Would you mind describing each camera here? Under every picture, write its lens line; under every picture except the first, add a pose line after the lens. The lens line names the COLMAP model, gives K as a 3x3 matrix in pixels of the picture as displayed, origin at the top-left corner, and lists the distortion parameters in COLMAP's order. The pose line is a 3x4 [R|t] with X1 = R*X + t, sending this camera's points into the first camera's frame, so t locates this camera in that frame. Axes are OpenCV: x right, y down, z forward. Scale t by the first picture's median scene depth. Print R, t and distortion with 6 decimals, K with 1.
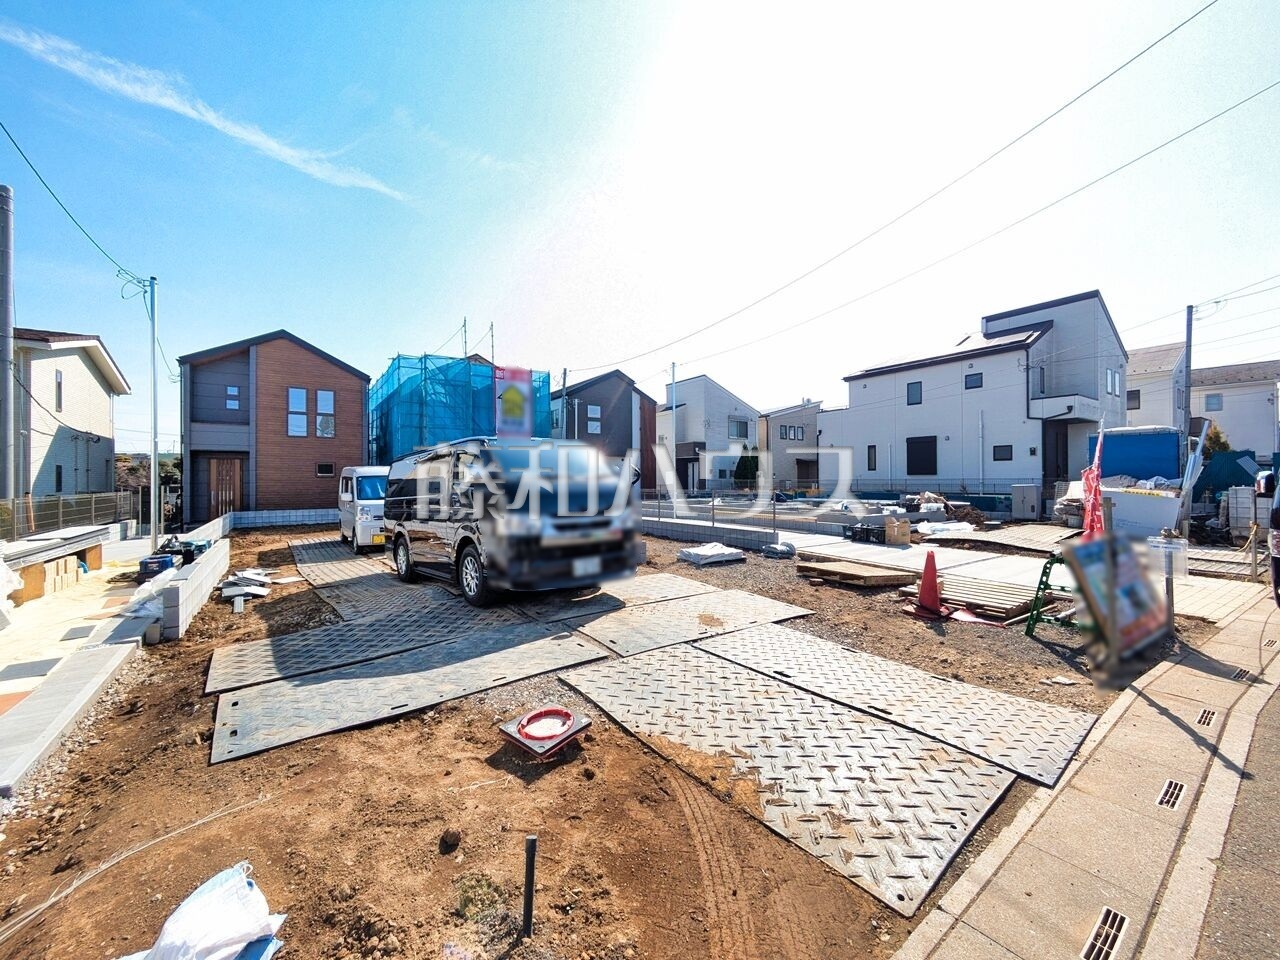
lens RADIAL K [[506.7, 0, 644.5], [0, 506.7, 476.8], [0, 0, 1]] dist [0.001015, 0.001031]
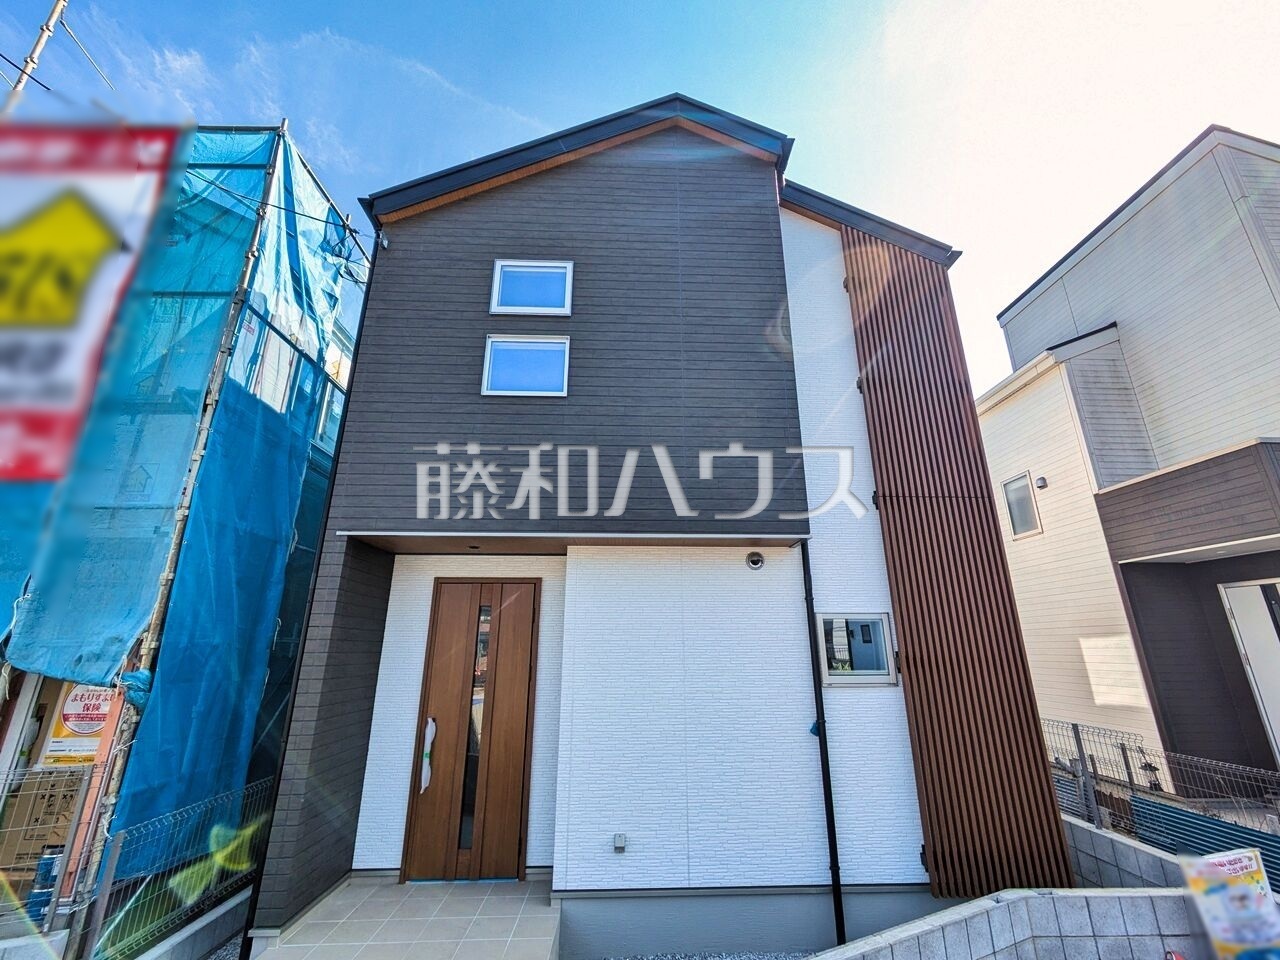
lens RADIAL K [[533.3, 0, 644.5], [0, 533.3, 478.6], [0, 0, 1]] dist [0.000636, 0.001035]
pose [[0.841376, -0.161110, -0.515879, 0.023996], [-0.000014, 0.954528, -0.298123, -0.010126], [0.540451, 0.250840, 0.803114, 1.079030]]
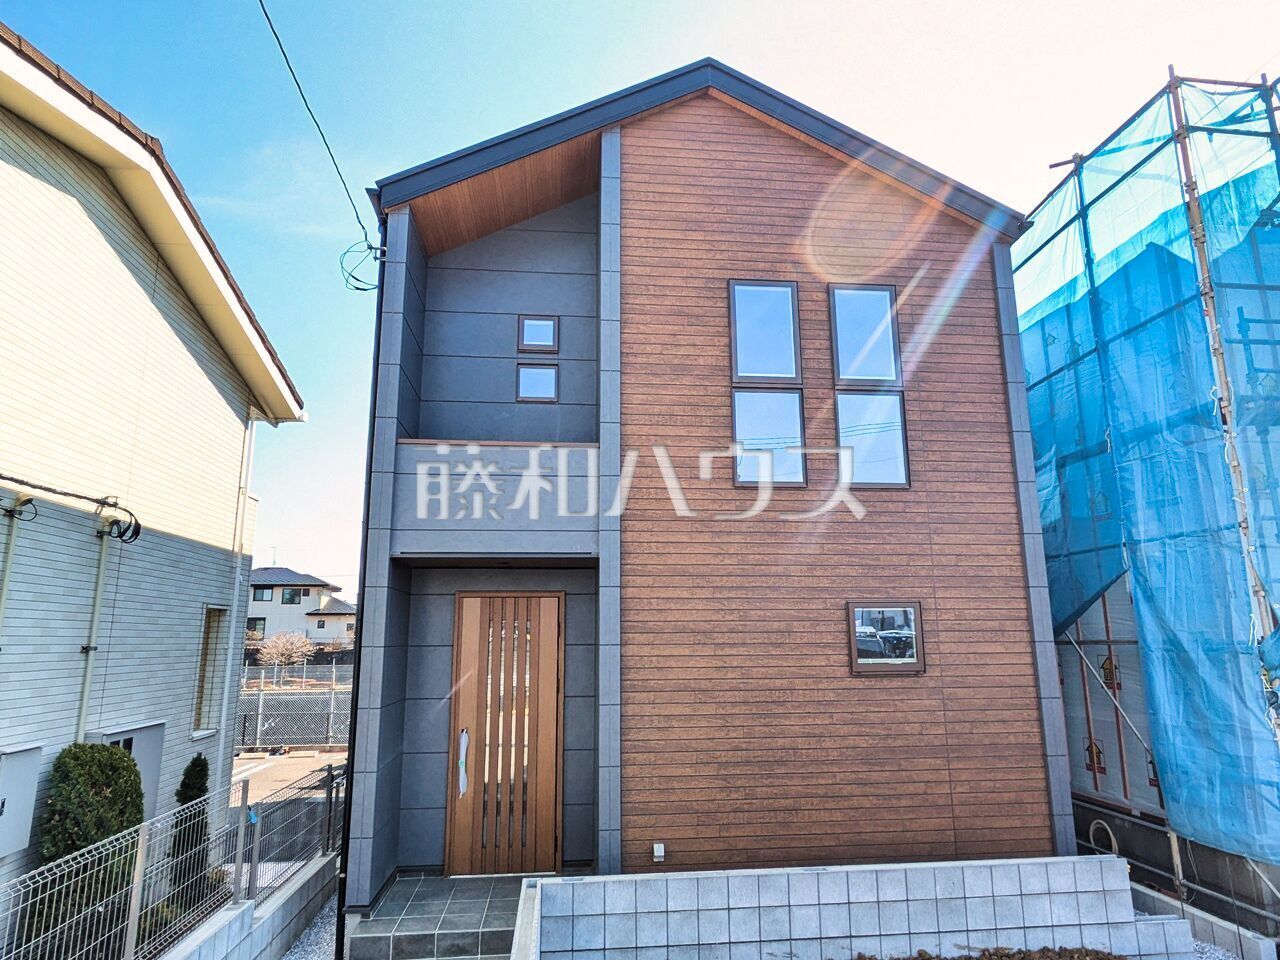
lens RADIAL K [[772.7, 0, 640.0], [0, 772.7, 480.0], [0, 0, 1]] dist [0.001911, -0.003122]
pose [[0.872648, -0.099150, -0.478179, -0.521731], [0.005324, 0.981046, -0.193702, -0.015565], [0.488321, 0.166488, 0.856635, 0.622536]]
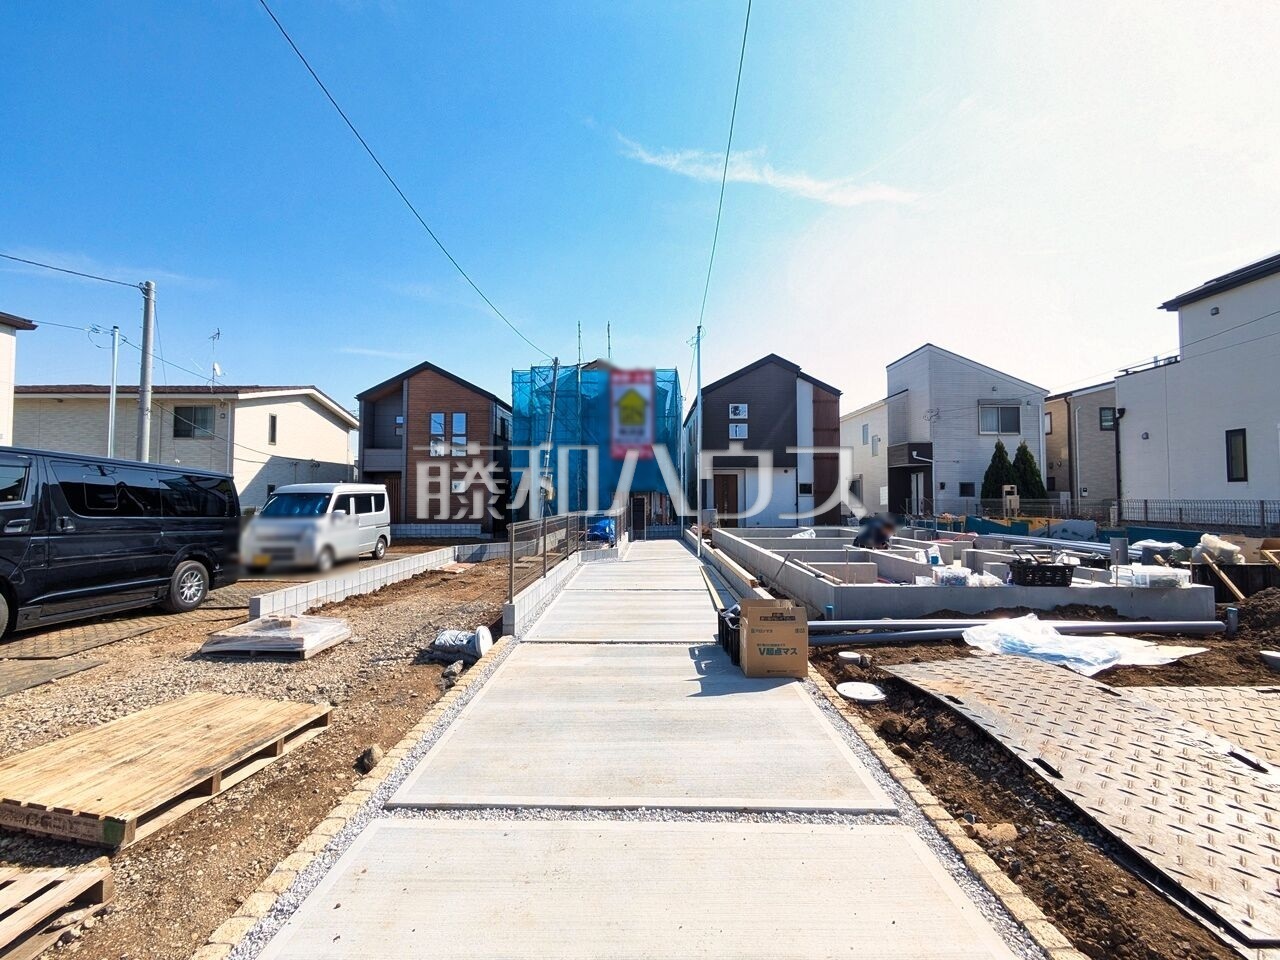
lens RADIAL K [[533.3, 0, 644.5], [0, 533.3, 478.6], [0, 0, 1]] dist [0.000636, 0.001035]
pose [[0.816432, -0.015153, -0.577242, 0.314714], [-0.000714, 0.999628, -0.027250, -0.001337], [0.577441, 0.022660, 0.816118, 0.292243]]
